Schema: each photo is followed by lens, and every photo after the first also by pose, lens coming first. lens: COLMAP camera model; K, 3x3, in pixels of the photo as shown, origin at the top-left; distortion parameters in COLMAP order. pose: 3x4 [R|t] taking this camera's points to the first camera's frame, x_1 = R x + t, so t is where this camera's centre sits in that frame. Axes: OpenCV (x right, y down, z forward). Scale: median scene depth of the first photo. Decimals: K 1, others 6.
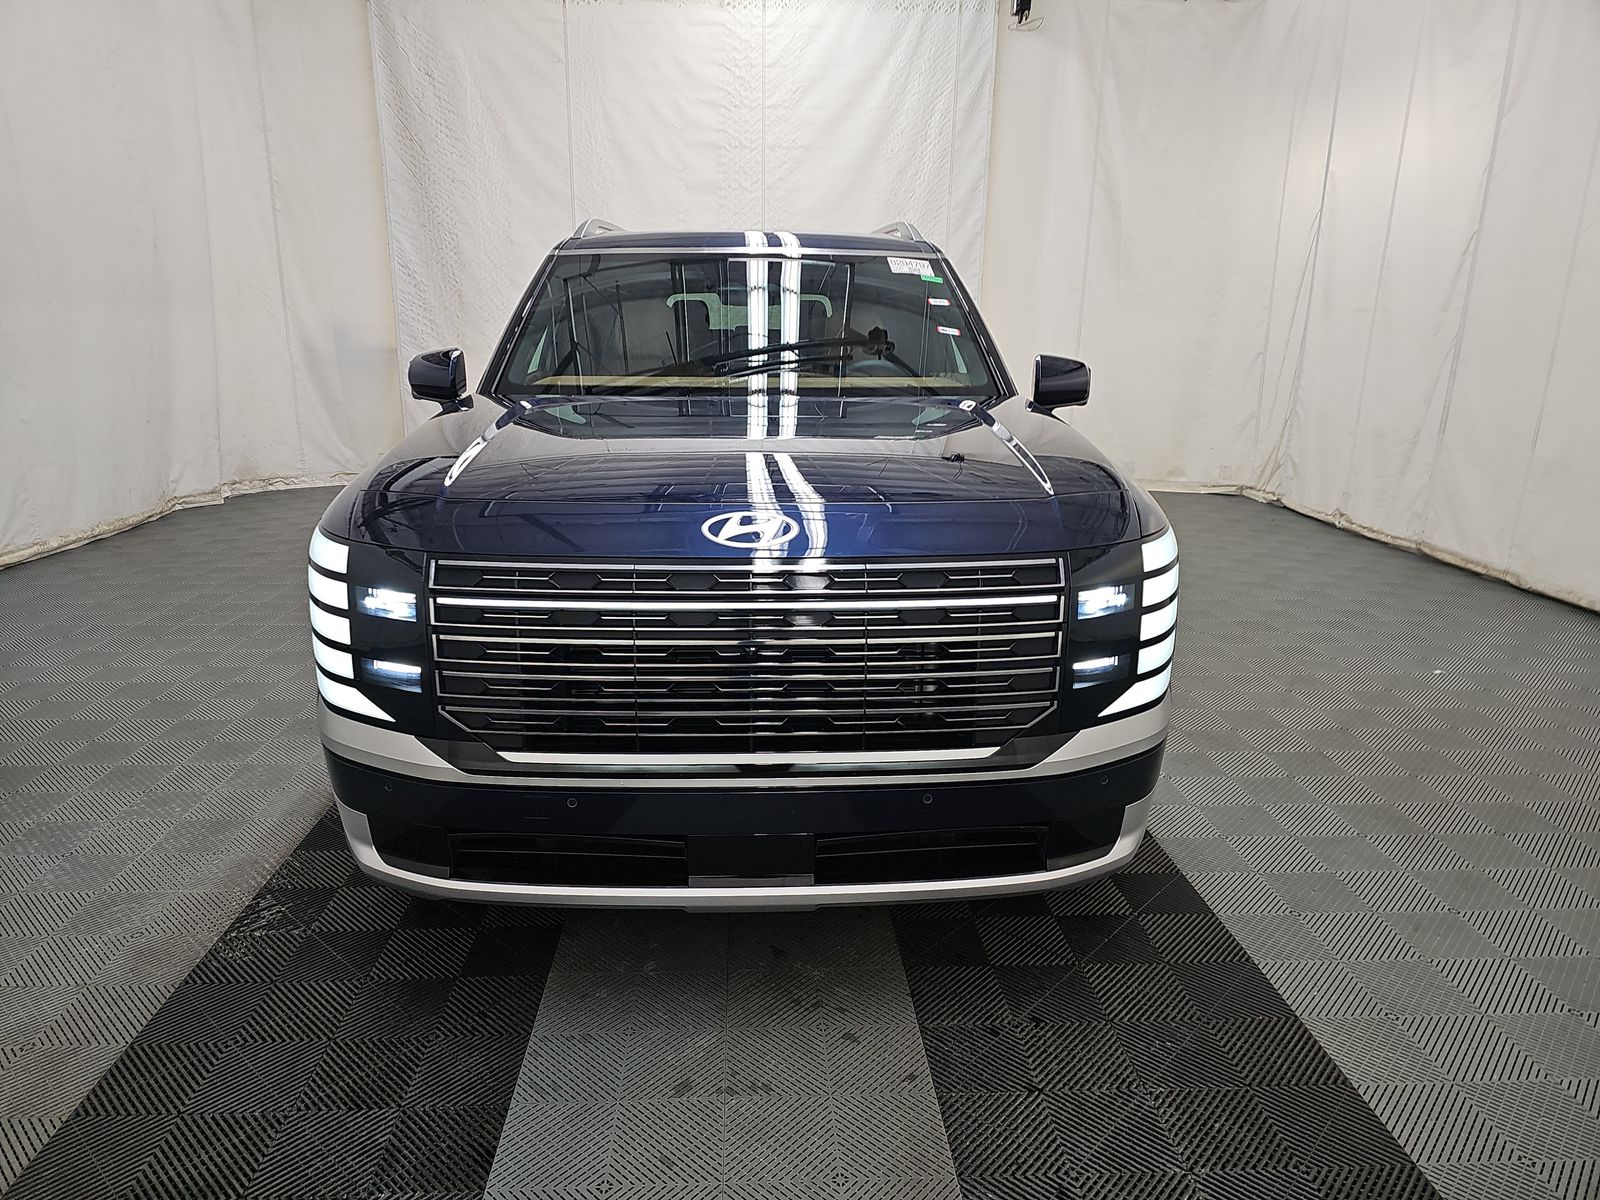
lens RADIAL K [[1056.6, 0, 778.6], [0, 1056.6, 606.1], [0, 0, 1]] dist [0.018206, -0.005485]
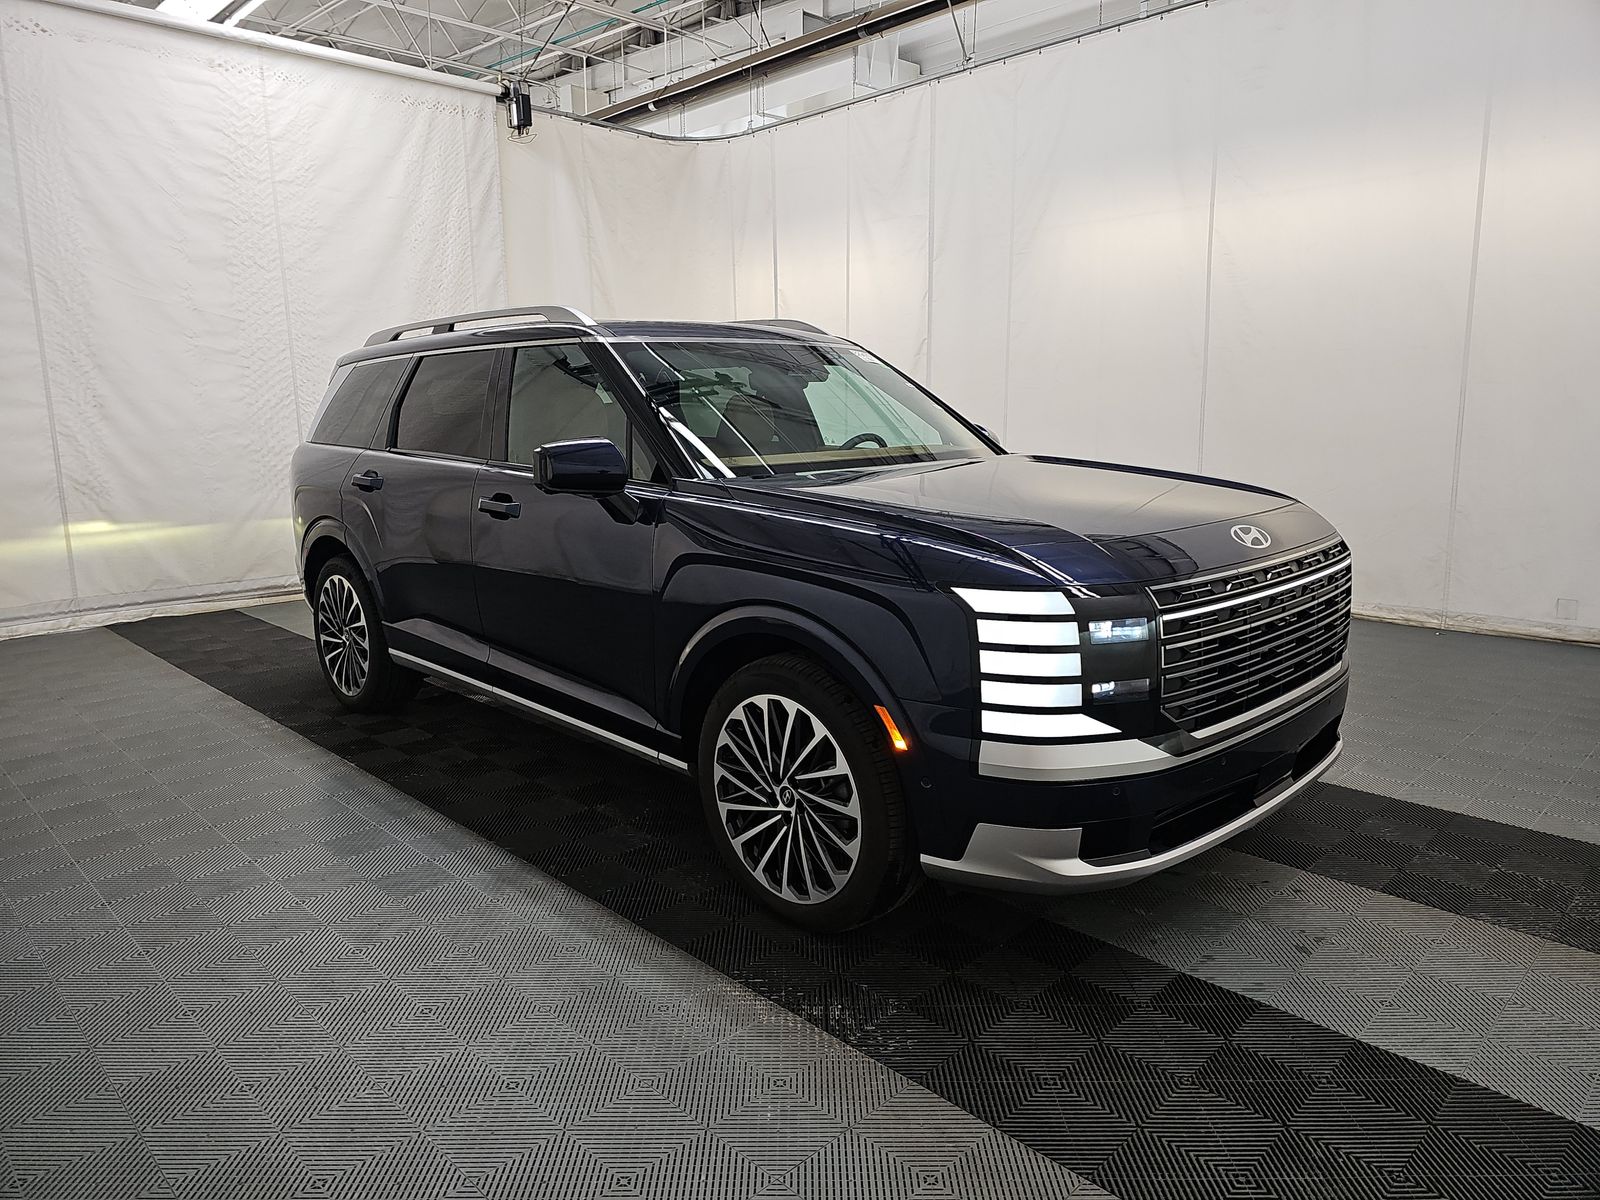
lens RADIAL K [[1031.3, 0, 800.0], [0, 1031.3, 600.0], [0, 0, 1]] dist [0.049079, -0.046454]
pose [[0.747887, -0.140299, 0.648830, -0.310649], [0.192565, 0.981235, -0.009787, -0.021002], [-0.635282, 0.132261, 0.760870, 0.076508]]
